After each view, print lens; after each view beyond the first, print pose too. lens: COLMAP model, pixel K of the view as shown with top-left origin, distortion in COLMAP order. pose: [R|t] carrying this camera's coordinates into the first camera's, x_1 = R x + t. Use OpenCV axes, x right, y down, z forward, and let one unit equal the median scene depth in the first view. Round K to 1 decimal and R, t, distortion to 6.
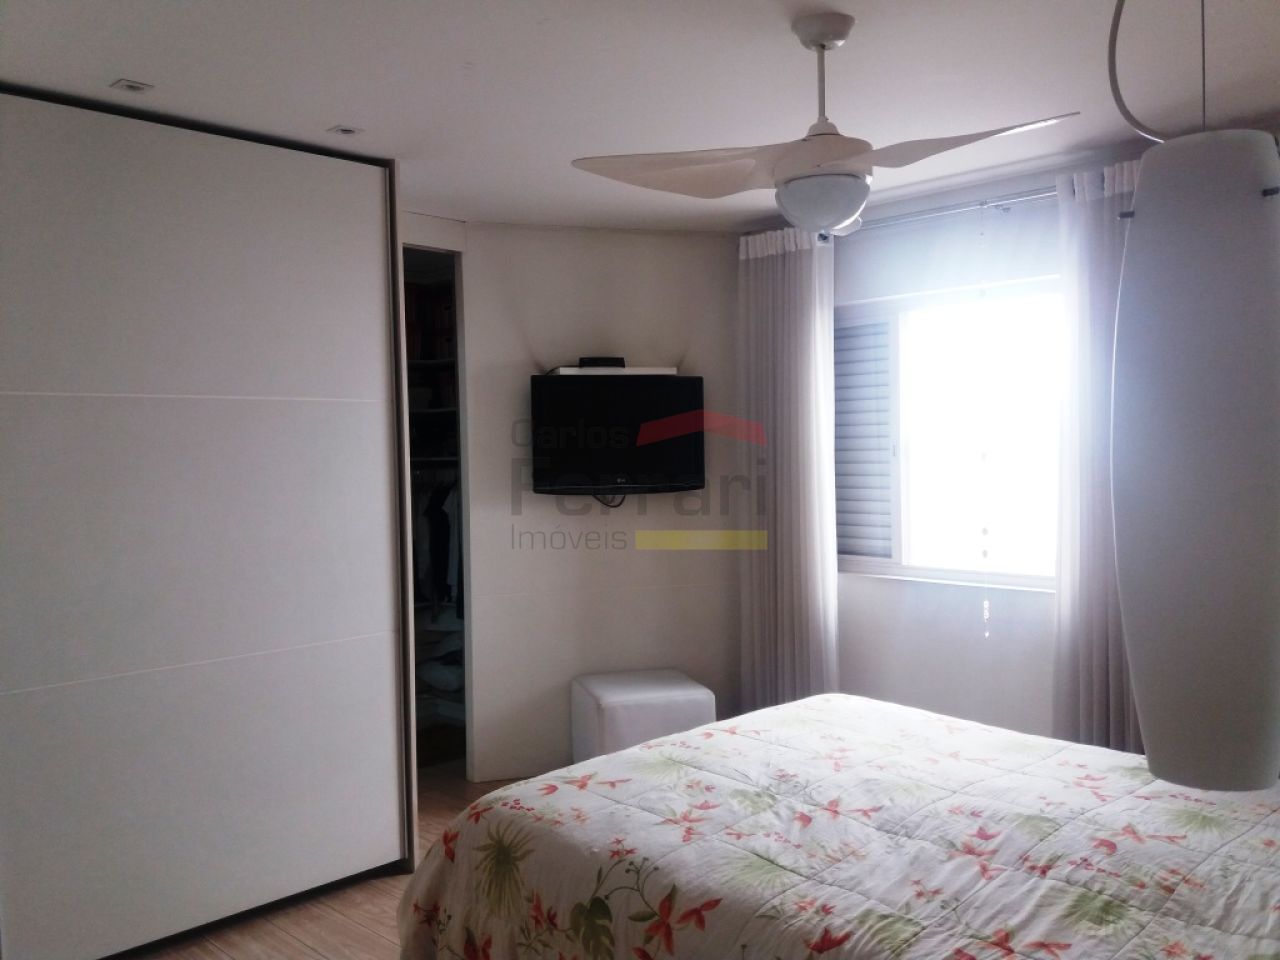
lens RADIAL K [[1000.9, 0, 640.0], [0, 1000.9, 480.0], [0, 0, 1]] dist [0.067825, -0.066204]
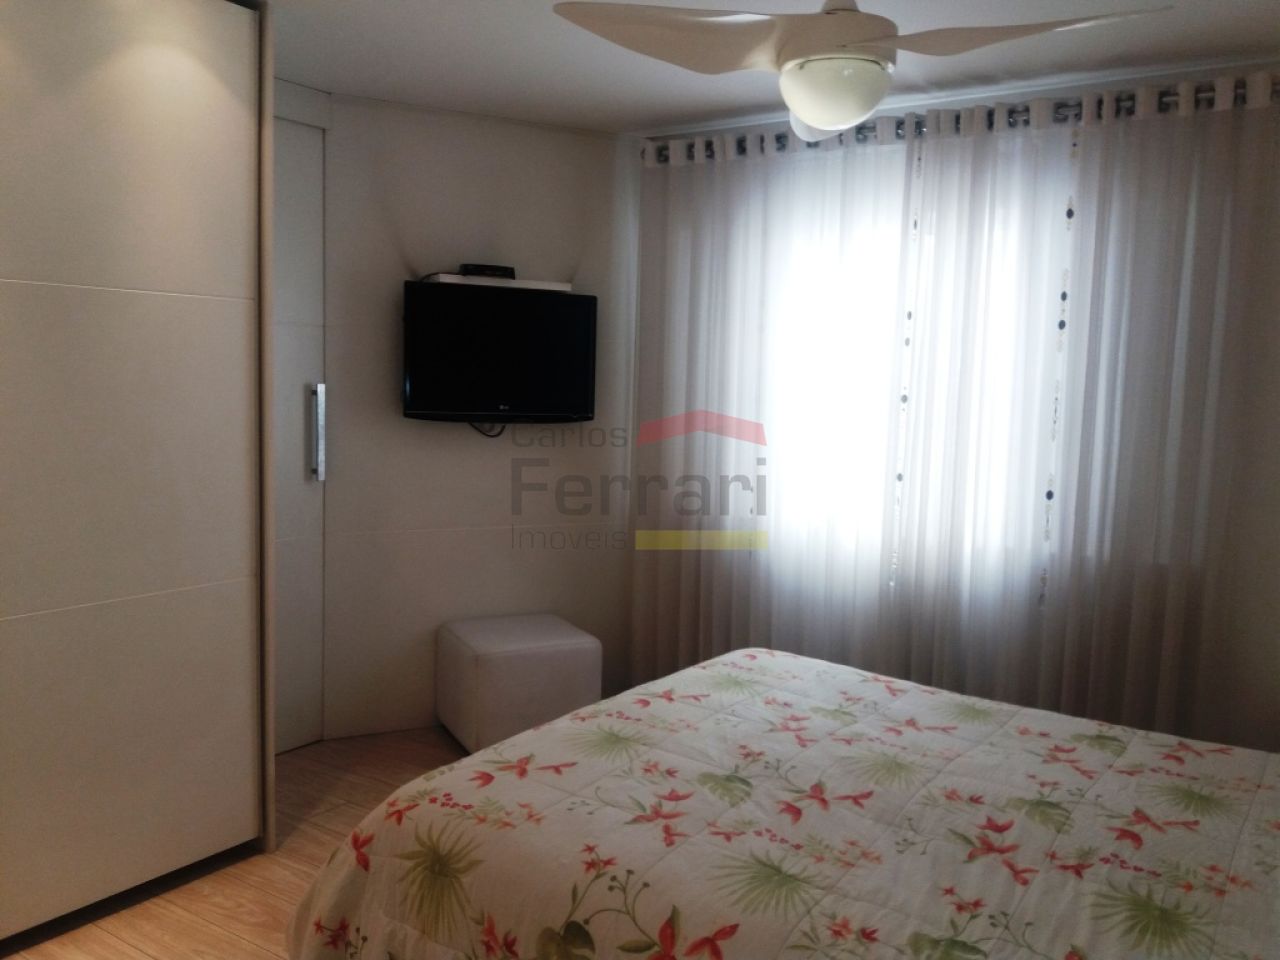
lens RADIAL K [[1000.9, 0, 640.0], [0, 1000.9, 480.0], [0, 0, 1]] dist [0.067825, -0.066204]
pose [[0.980792, 0.029090, 0.192876, -0.140160], [-0.043444, 0.996557, 0.070613, -0.005806], [-0.190158, -0.077636, 0.978679, 0.185194]]
